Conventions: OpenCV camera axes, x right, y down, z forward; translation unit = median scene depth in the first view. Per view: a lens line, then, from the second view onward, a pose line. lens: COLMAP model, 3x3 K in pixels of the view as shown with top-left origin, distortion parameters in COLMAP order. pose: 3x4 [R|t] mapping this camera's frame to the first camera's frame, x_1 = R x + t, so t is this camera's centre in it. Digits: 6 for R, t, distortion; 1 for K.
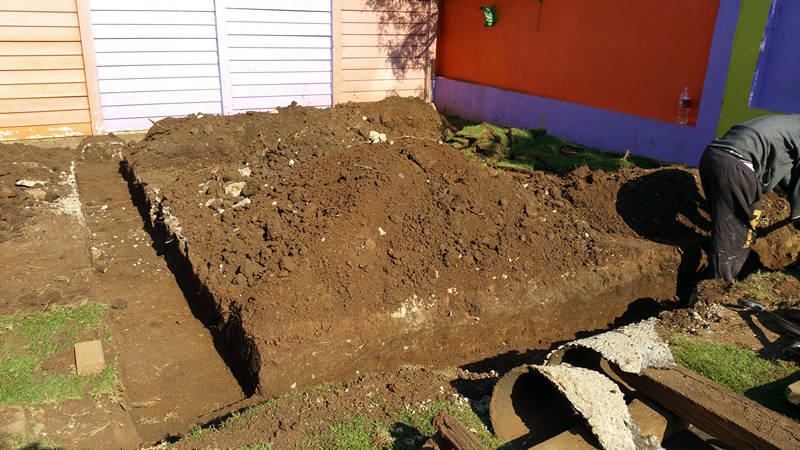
lens RADIAL K [[636.4, 0, 400.0], [0, 636.4, 232.9], [0, 0, 1]] dist [0.106098, -0.194817]
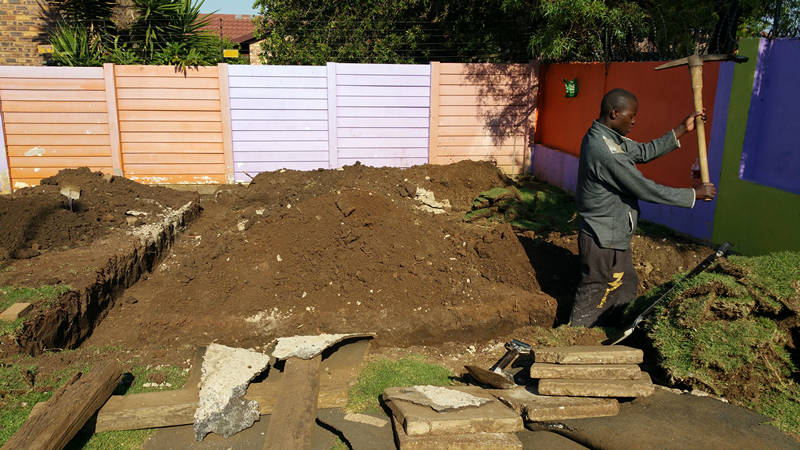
lens RADIAL K [[636.4, 0, 396.6], [0, 636.4, 230.7], [0, 0, 1]] dist [0.106098, -0.194817]
pose [[0.935579, 0.067385, -0.346628, 0.236686], [-0.103288, 0.990914, -0.086148, 0.010936], [0.337674, 0.116401, 0.934038, -0.040257]]
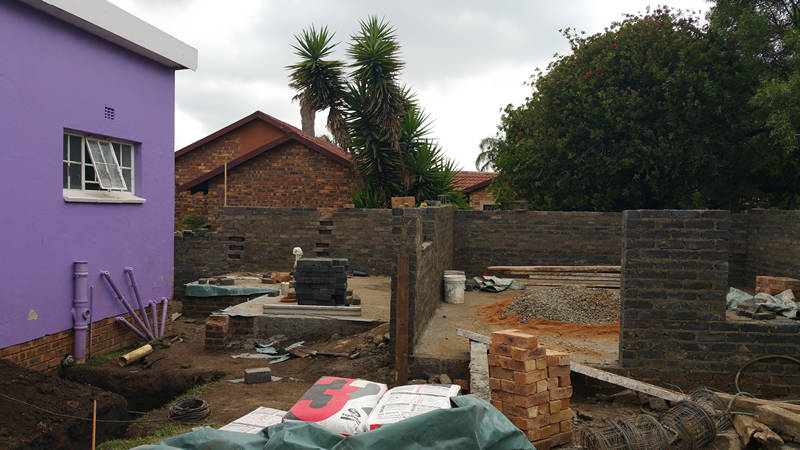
lens RADIAL K [[636.4, 0, 396.6], [0, 636.4, 229.5], [0, 0, 1]] dist [0.106098, -0.194817]
pose [[0.796908, -0.002332, -0.604096, 0.290488], [-0.191632, 0.947369, -0.256453, 0.096735], [0.572900, 0.320134, 0.754519, -0.308750]]
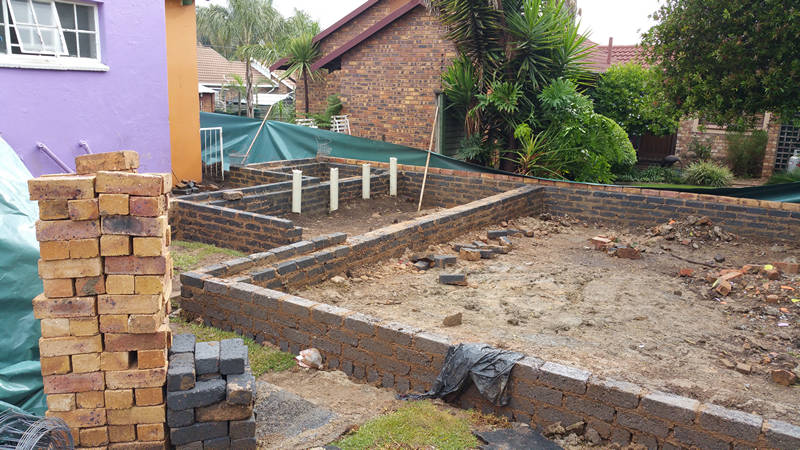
lens RADIAL K [[636.4, 0, 390.8], [0, 636.4, 238.1], [0, 0, 1]] dist [0.106098, -0.194817]
pose [[0.461653, 0.179810, -0.868646, 0.385445], [-0.311373, 0.949778, 0.031121, -0.038953], [0.830617, 0.256106, 0.494455, 0.109944]]
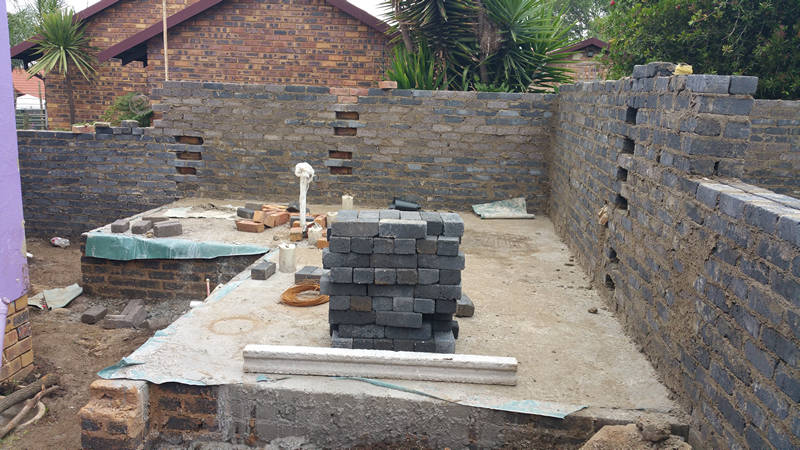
lens RADIAL K [[625.1, 0, 405.2], [0, 625.1, 246.3], [0, 0, 1]] dist [0.027438, -0.050725]
pose [[0.829010, 0.123065, -0.545525, -0.176894], [-0.195185, 0.977815, -0.076028, -0.042529], [0.524066, 0.169506, 0.834639, 0.073278]]
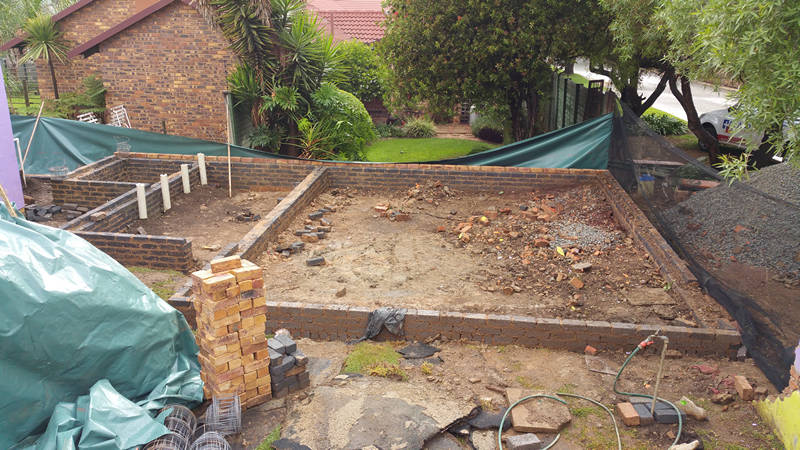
lens RADIAL K [[636.4, 0, 393.3], [0, 636.4, 227.9], [0, 0, 1]] dist [0.106098, -0.194817]
pose [[0.808574, 0.163449, -0.565236, 0.502884], [-0.182110, 0.982991, 0.023740, -0.093989], [0.559503, 0.083739, 0.824587, -0.248297]]
